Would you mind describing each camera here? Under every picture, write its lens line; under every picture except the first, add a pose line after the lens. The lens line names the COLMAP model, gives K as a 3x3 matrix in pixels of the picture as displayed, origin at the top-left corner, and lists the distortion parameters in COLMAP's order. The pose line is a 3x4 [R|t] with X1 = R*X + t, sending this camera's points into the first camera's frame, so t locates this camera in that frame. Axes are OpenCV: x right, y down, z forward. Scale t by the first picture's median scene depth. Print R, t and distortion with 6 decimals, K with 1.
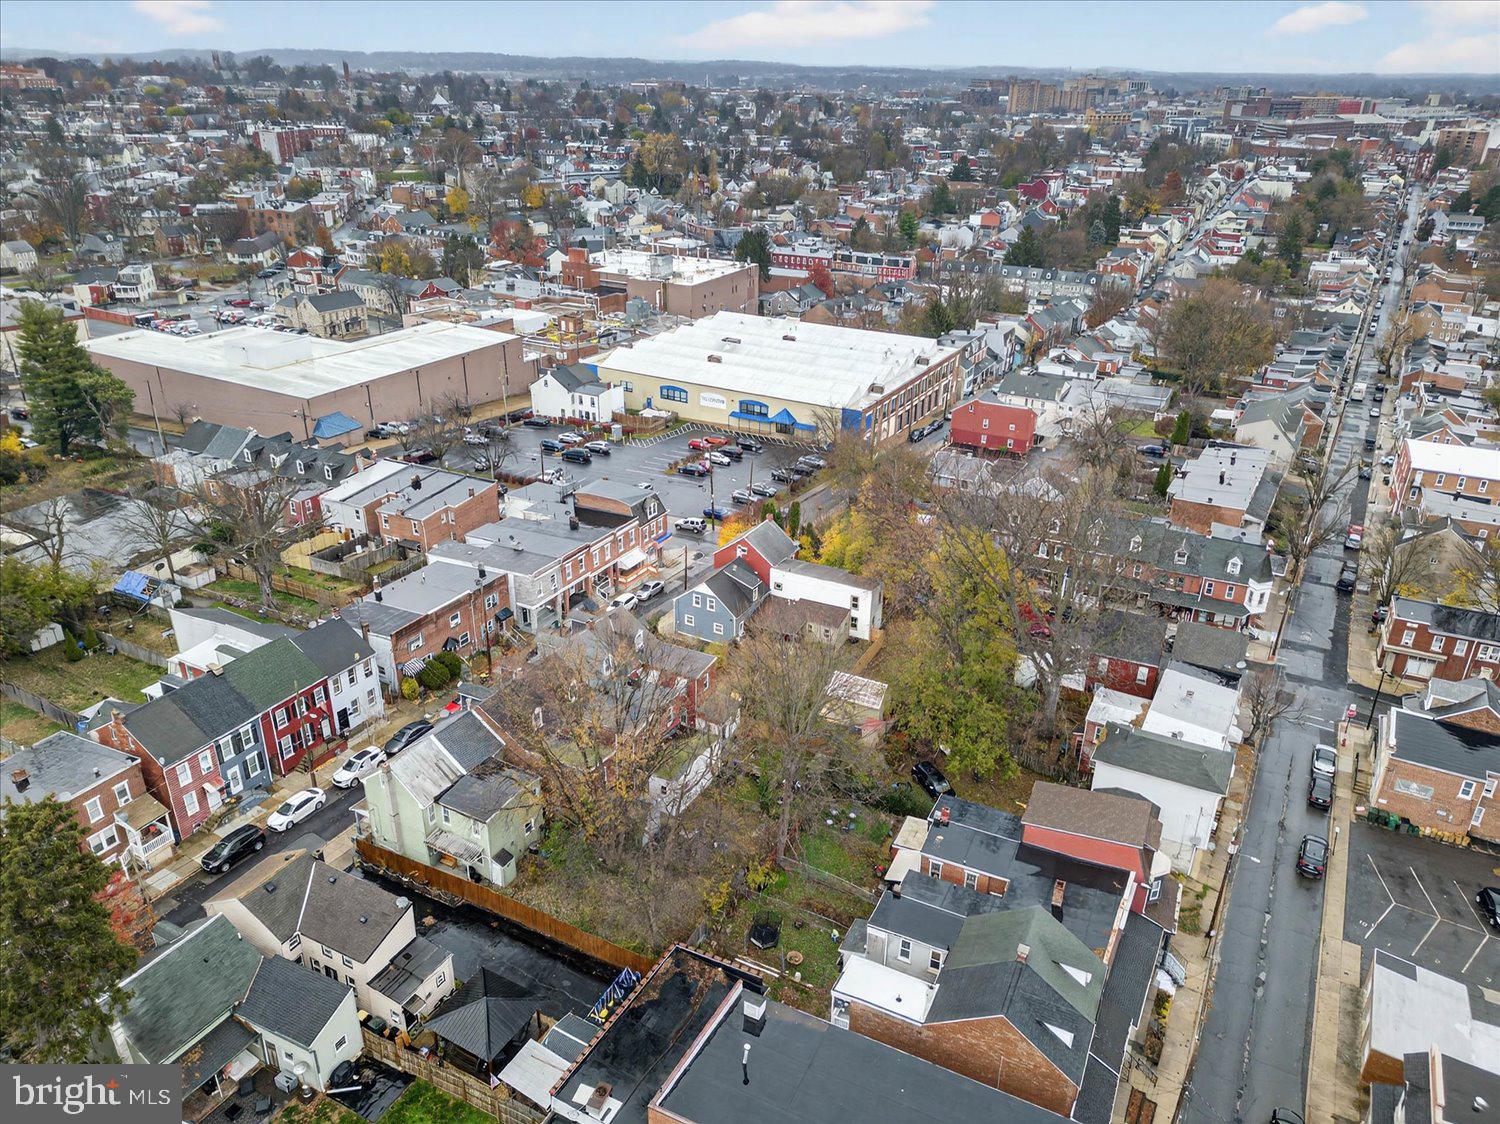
lens RADIAL K [[1066.4, 0, 761.1], [0, 1066.4, 571.9], [0, 0, 1]] dist [0.061164, -0.040870]
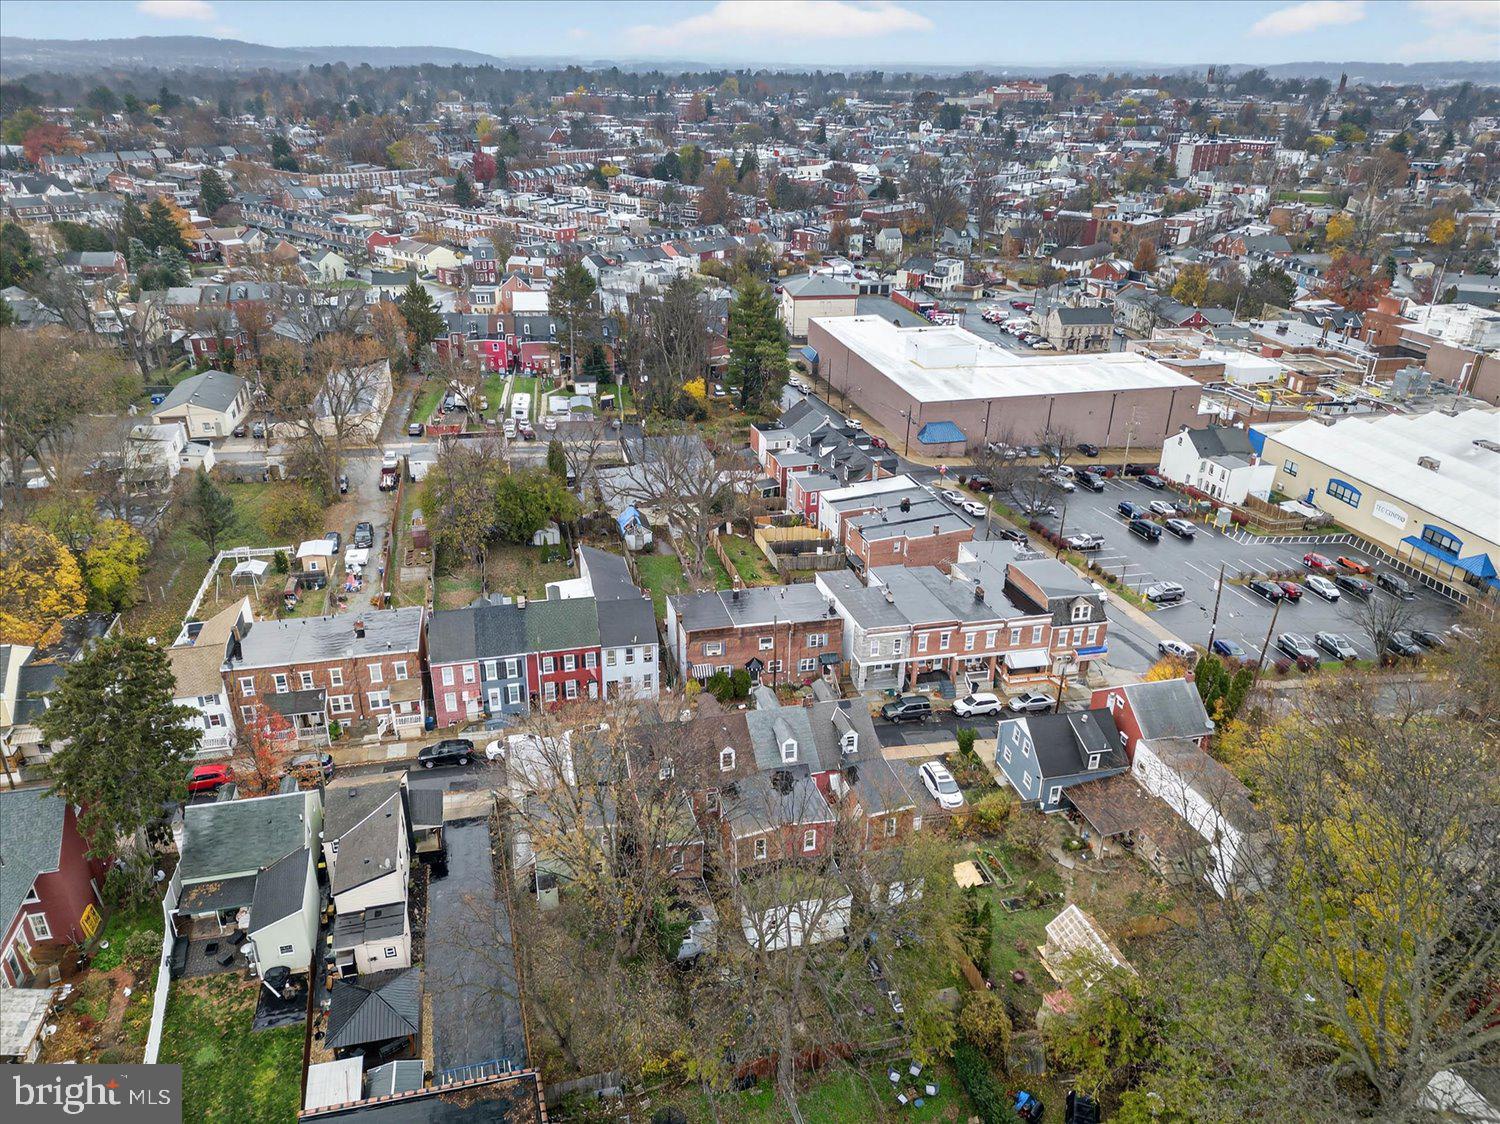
lens RADIAL K [[1066.4, 0, 748.7], [0, 1066.4, 565.2], [0, 0, 1]] dist [0.061164, -0.040870]
pose [[0.664488, 0.313303, -0.678452, 0.197520], [-0.323891, 0.938912, 0.116357, -0.075904], [0.673462, 0.142426, 0.725372, 0.166121]]
